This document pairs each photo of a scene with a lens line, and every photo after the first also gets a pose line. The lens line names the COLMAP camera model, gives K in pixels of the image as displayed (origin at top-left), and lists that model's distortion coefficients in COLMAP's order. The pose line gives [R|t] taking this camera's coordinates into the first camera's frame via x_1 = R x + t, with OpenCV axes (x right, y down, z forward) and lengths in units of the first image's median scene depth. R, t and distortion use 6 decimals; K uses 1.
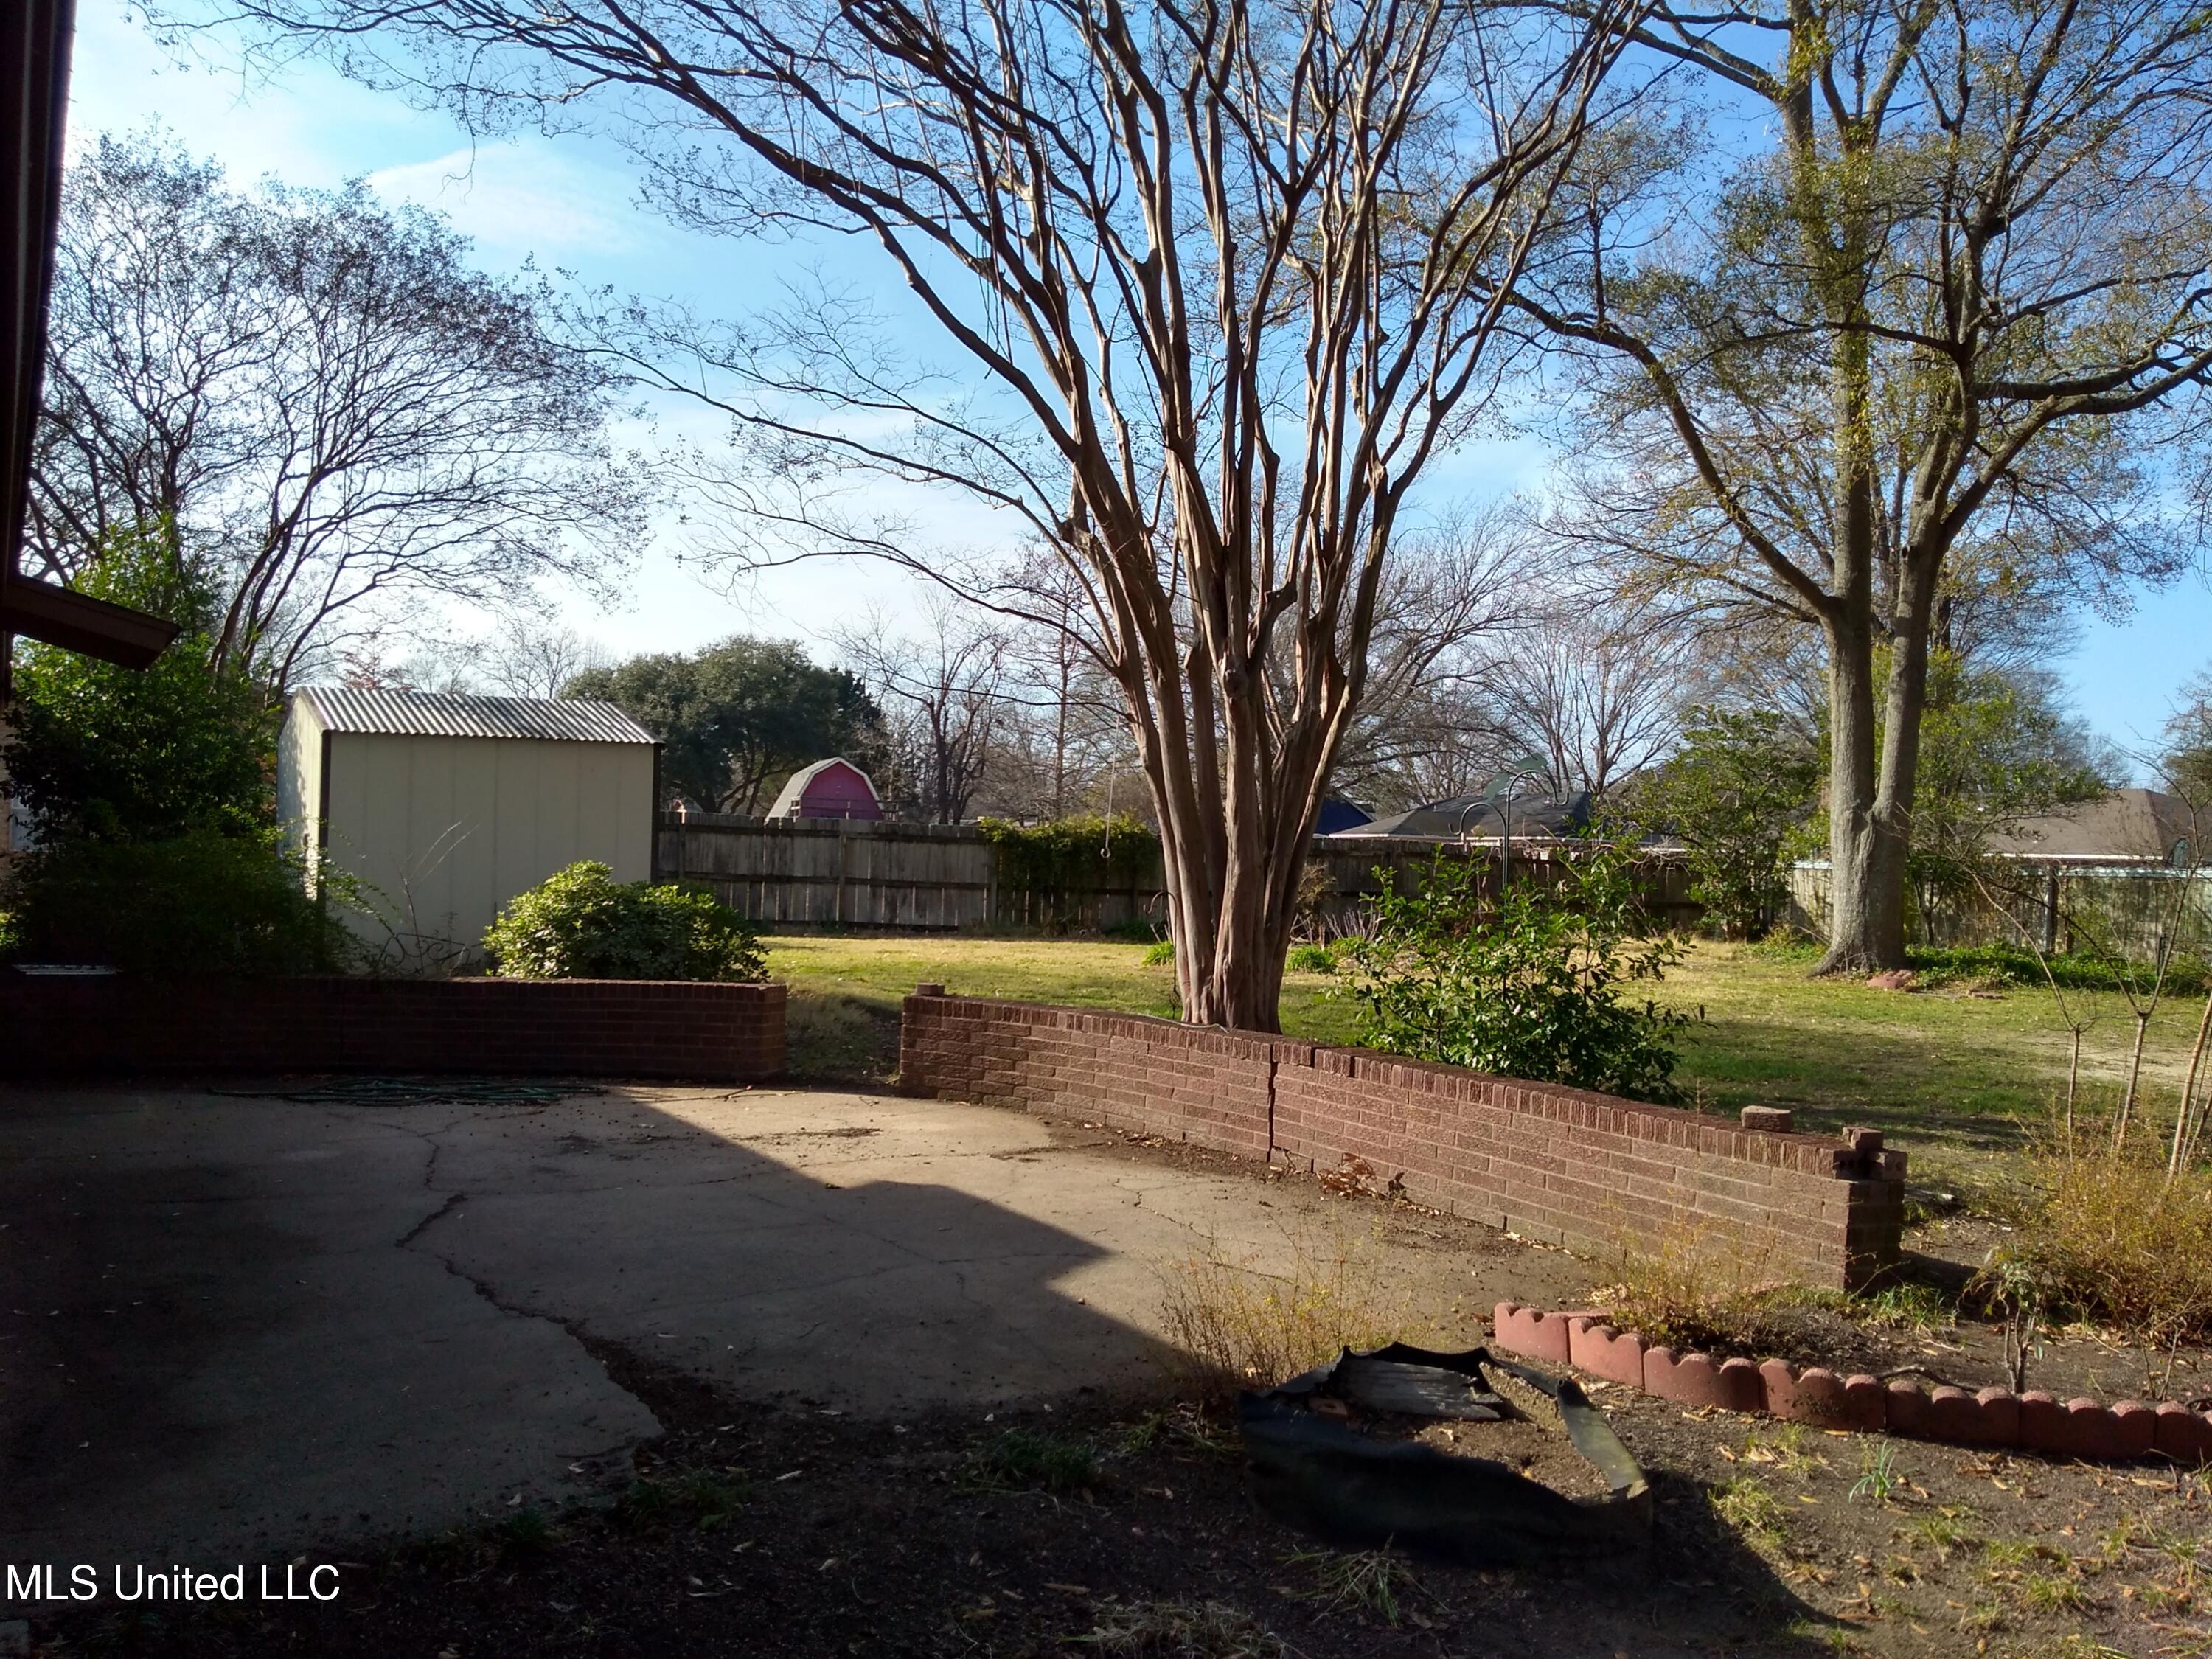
lens RADIAL K [[1768.6, 0, 1120.7], [0, 1768.6, 835.5], [0, 0, 1]] dist [0.084462, -0.134034]
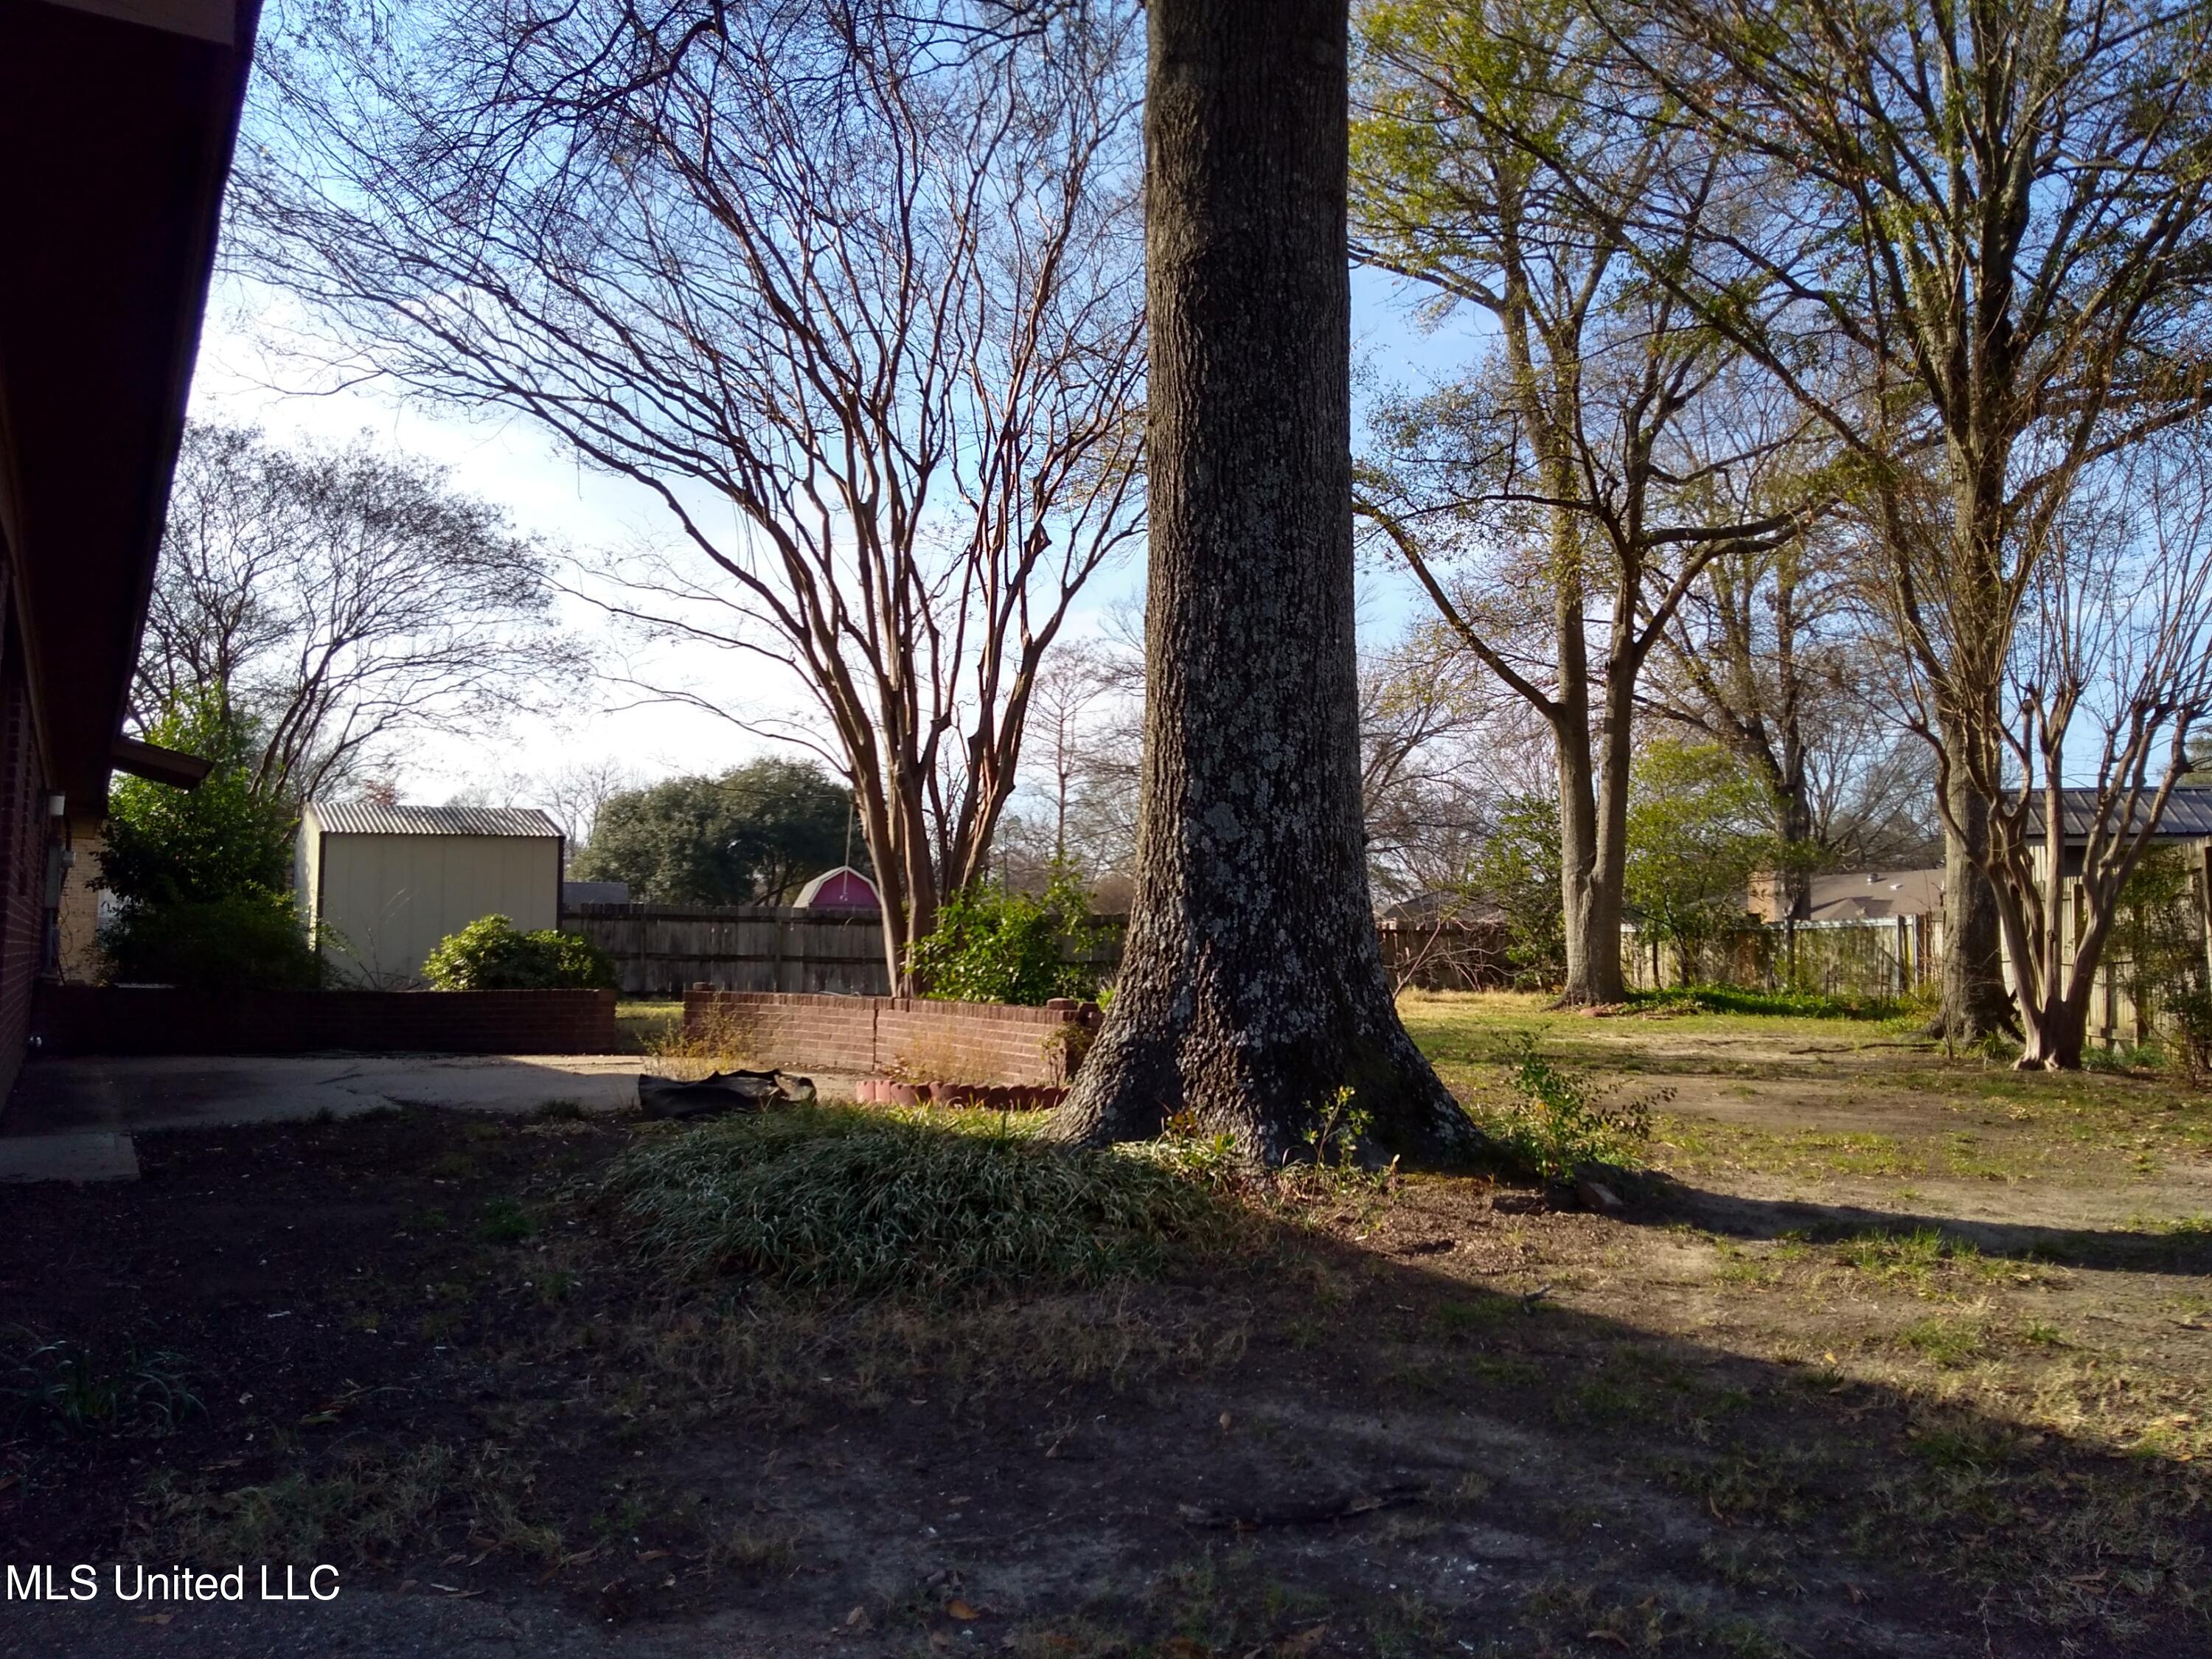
lens RADIAL K [[1768.6, 0, 1120.7], [0, 1768.6, 835.5], [0, 0, 1]] dist [0.084462, -0.134034]
pose [[0.999154, -0.026006, -0.031874, 0.161540], [0.023981, 0.997767, -0.062342, 0.032825], [0.033424, 0.061525, 0.997546, -0.275028]]
